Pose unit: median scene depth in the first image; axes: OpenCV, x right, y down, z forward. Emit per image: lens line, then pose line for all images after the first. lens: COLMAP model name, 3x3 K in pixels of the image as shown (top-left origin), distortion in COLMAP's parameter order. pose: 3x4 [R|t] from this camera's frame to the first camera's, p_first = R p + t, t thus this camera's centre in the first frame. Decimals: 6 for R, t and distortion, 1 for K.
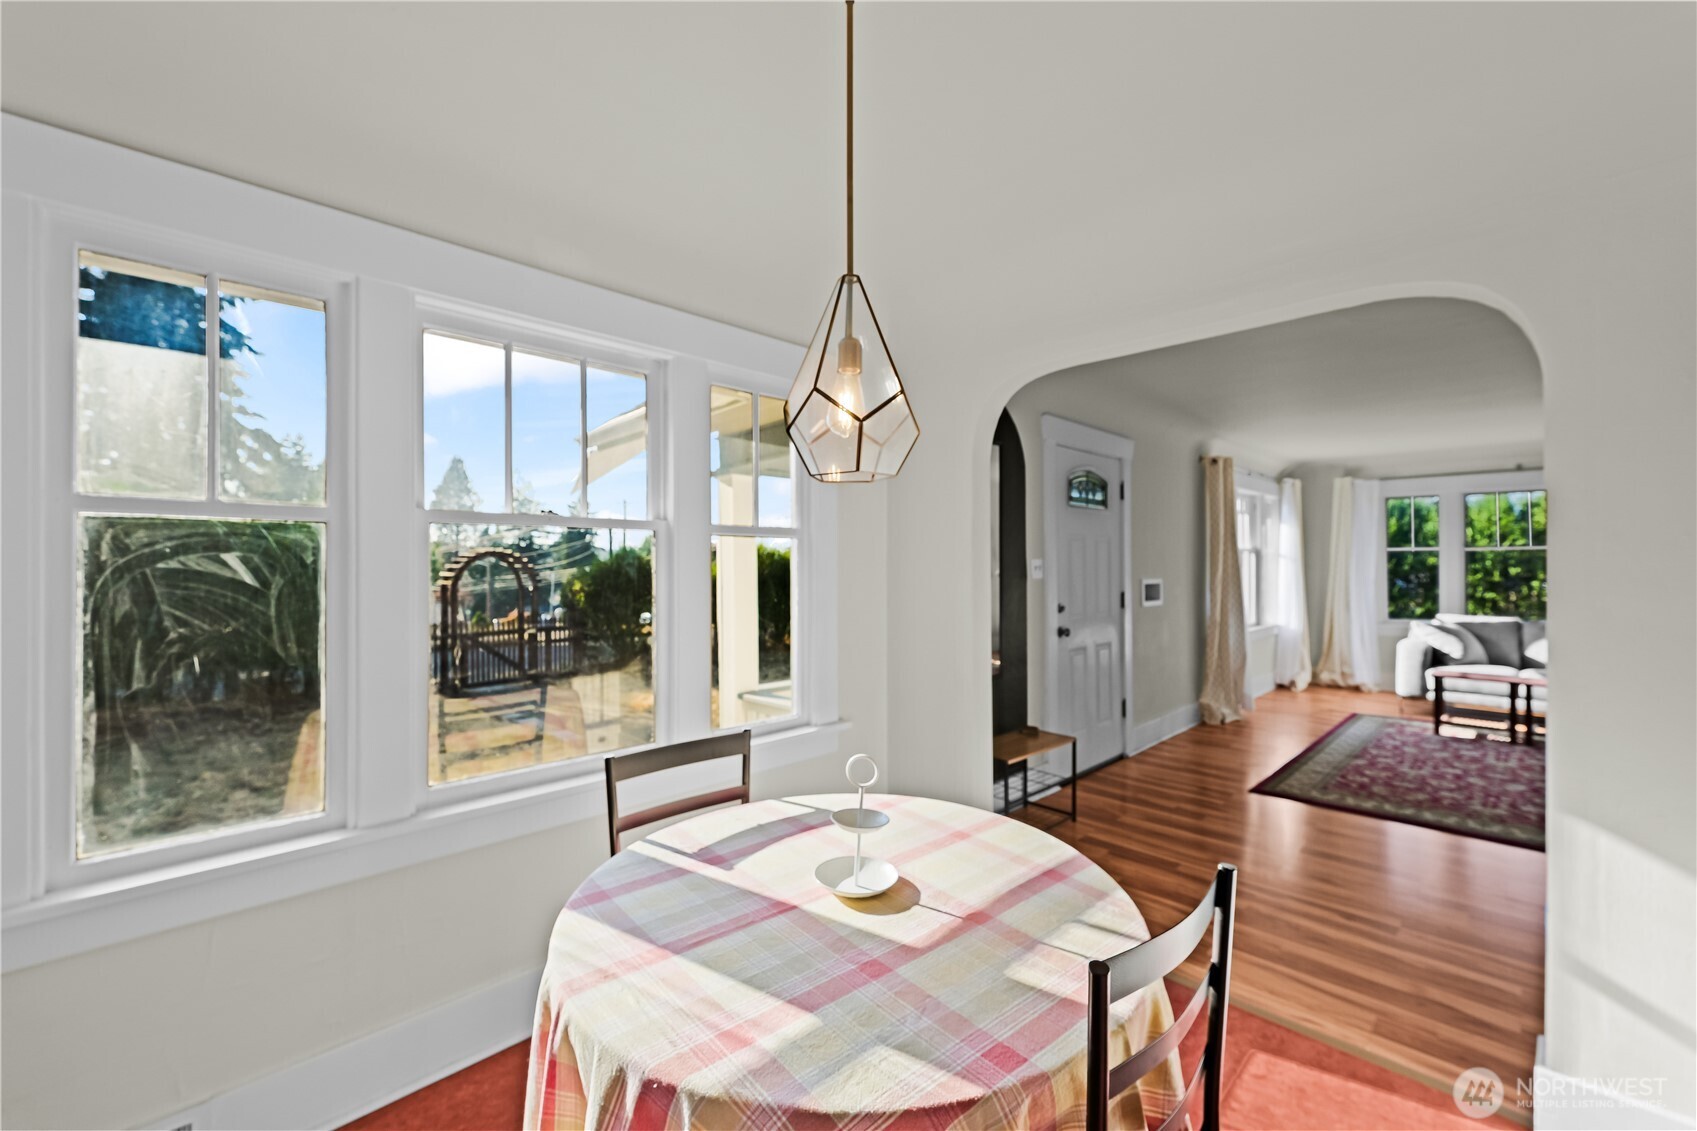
lens RADIAL K [[691.5, 0, 859.6], [0, 691.5, 562.3], [0, 0, 1]] dist [0.007108, -0.000223]
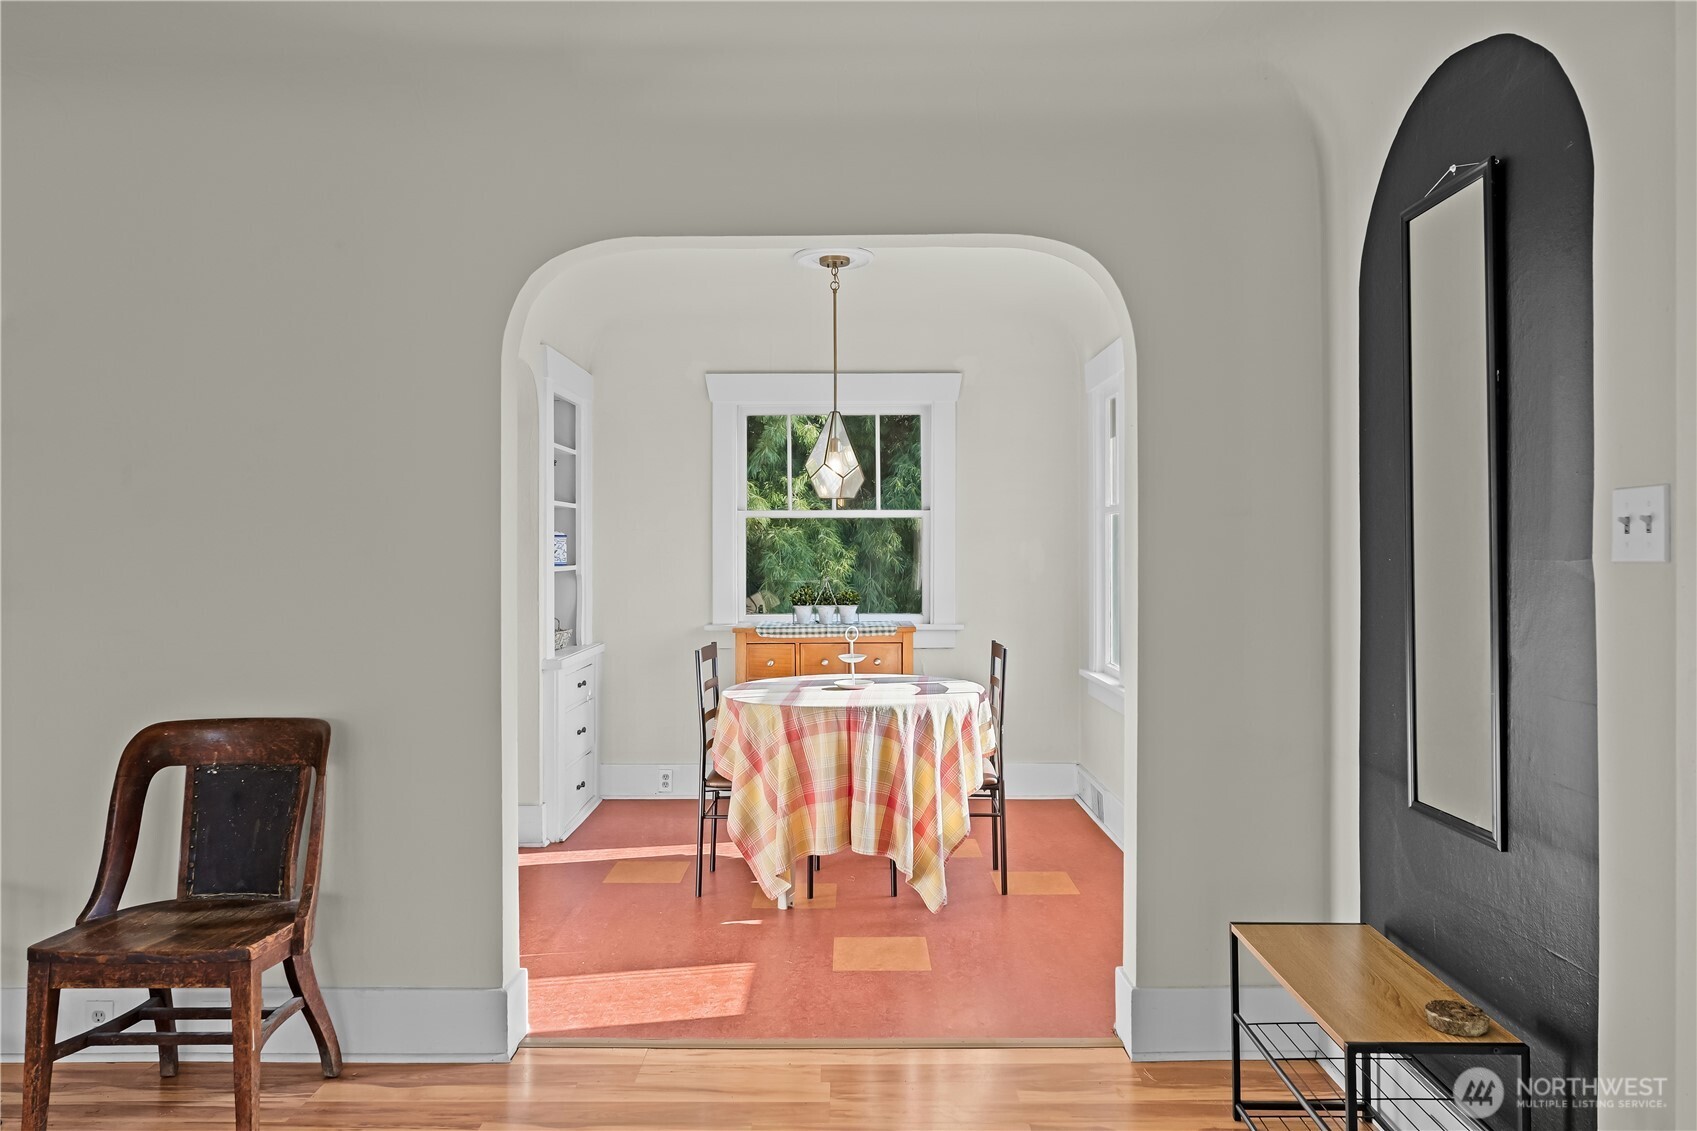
lens RADIAL K [[1143.1, 0, 844.0], [0, 1143.1, 555.0], [0, 0, 1]] dist [0.004494, 0.000572]
pose [[-0.714159, 0.005153, -0.699965, 0.526476], [0.004249, 0.999986, 0.003026, 0.012016], [0.699971, -0.000813, -0.714171, 0.746300]]
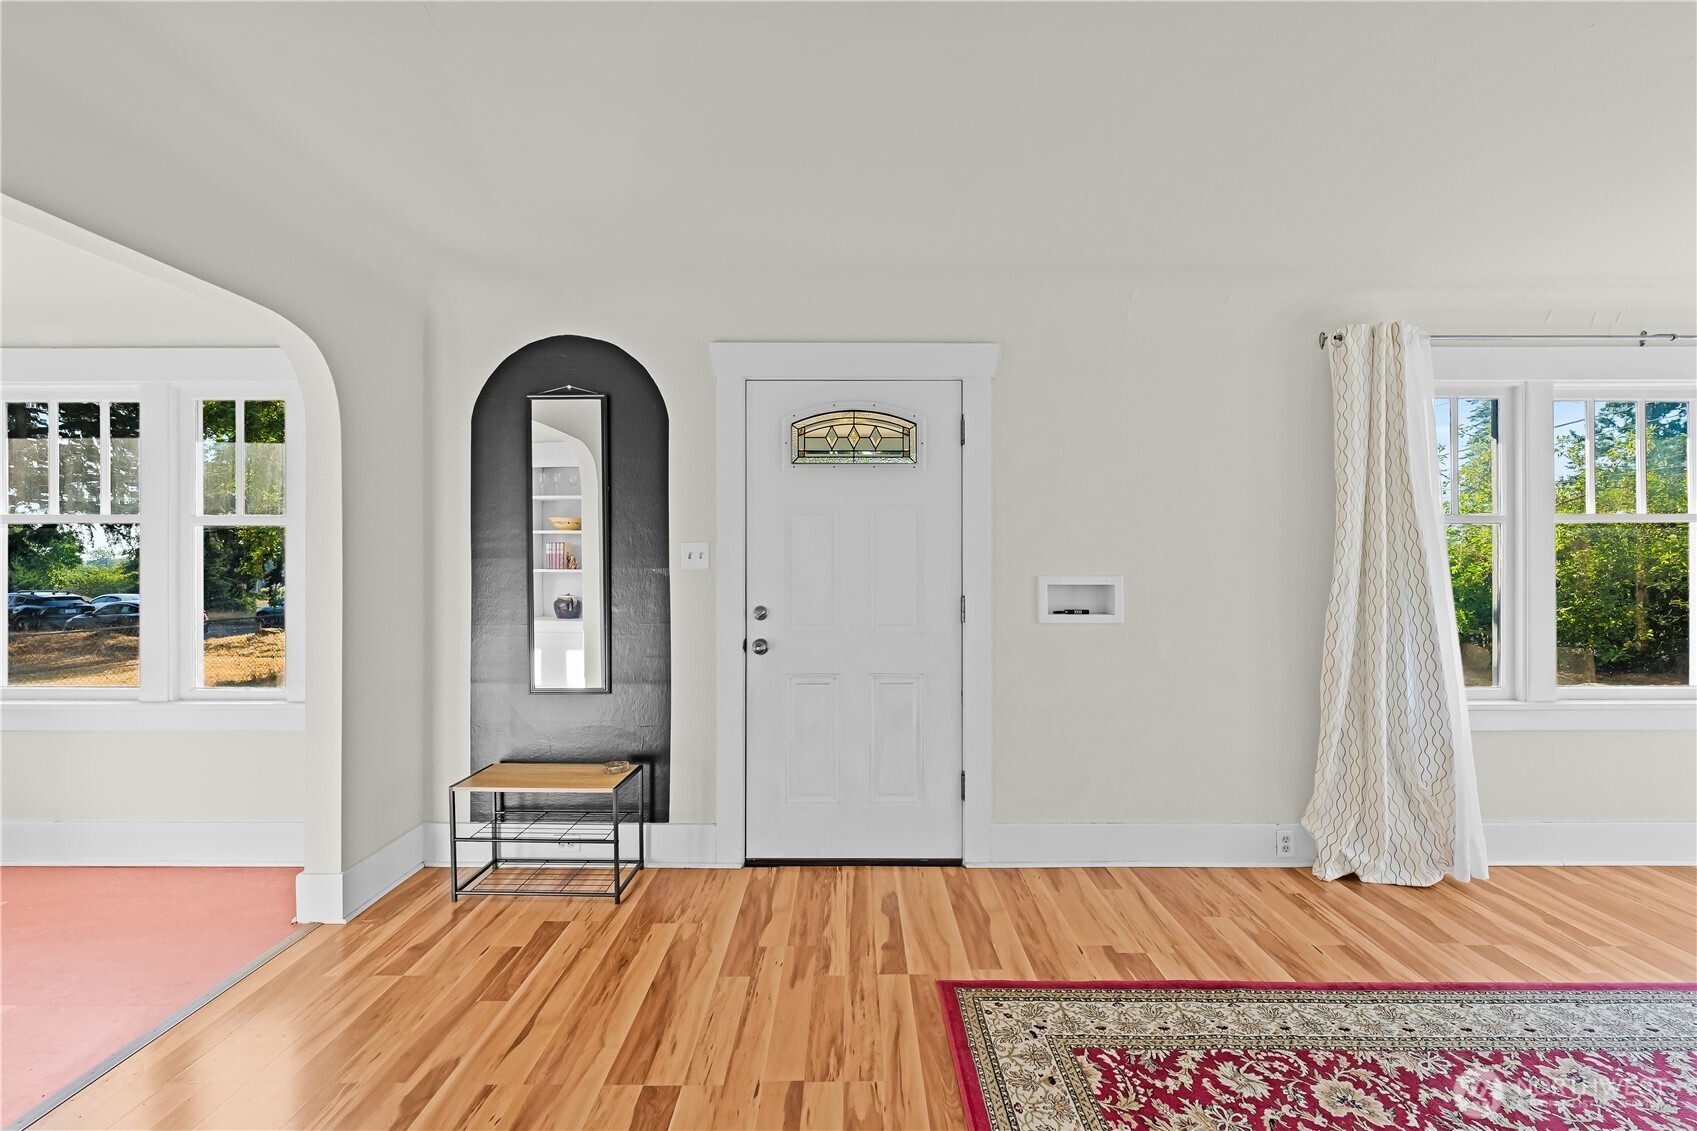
lens RADIAL K [[696.1, 0, 853.2], [0, 696.1, 564.4], [0, 0, 1]] dist [-0.001276, -0.000160]
pose [[0.702171, 0.001896, -0.712006, 0.612020], [-0.000355, 0.999997, 0.002313, 0.011319], [0.712008, -0.001372, 0.702170, 0.408290]]
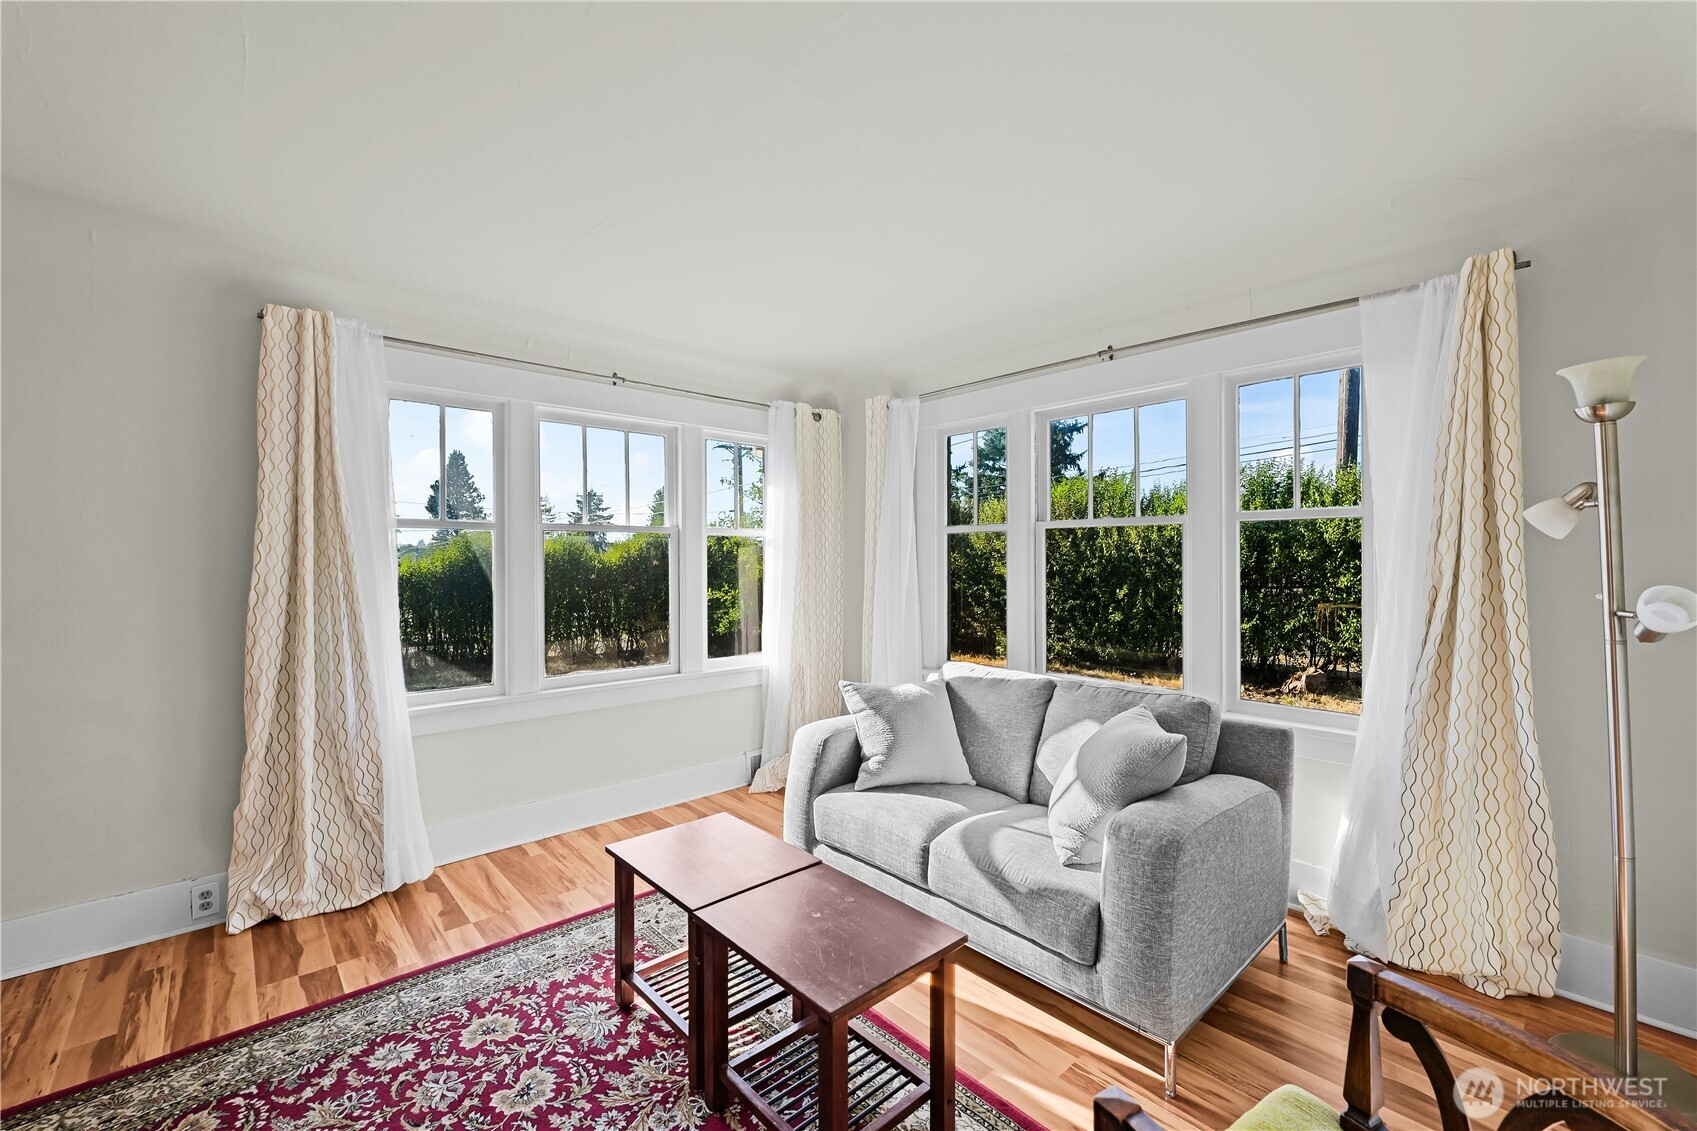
lens RADIAL K [[696.1, 0, 853.1], [0, 696.1, 558.8], [0, 0, 1]] dist [-0.001178, -0.000178]
pose [[0.998556, -0.000449, -0.053716, 0.890532], [0.000346, 0.999998, -0.001936, 0.005947], [0.053717, 0.001914, 0.998554, 0.576757]]
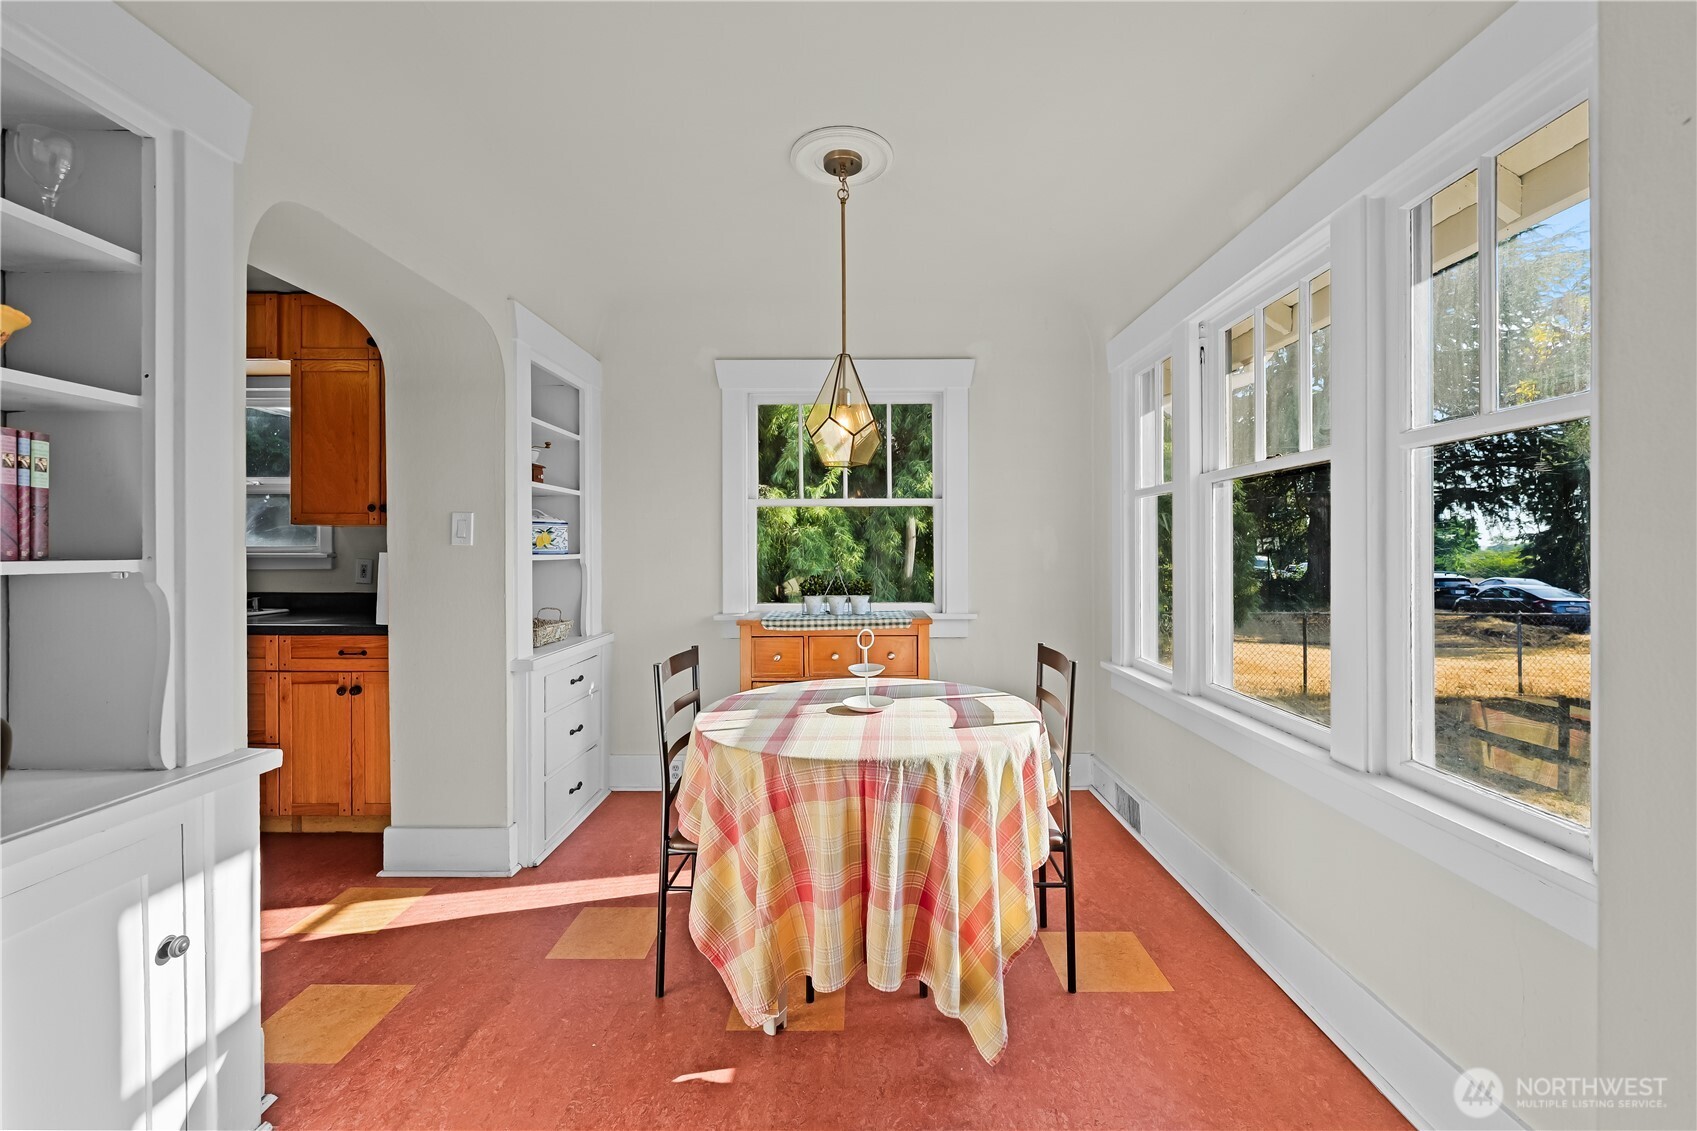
lens RADIAL K [[693.5, 0, 856.6], [0, 693.5, 556.1], [0, 0, 1]] dist [-0.000293, -0.000295]
pose [[-0.713173, 0.008364, -0.700938, 0.249041], [0.005627, 0.999965, 0.006206, 0.022048], [0.700965, 0.000482, -0.713195, 0.463331]]
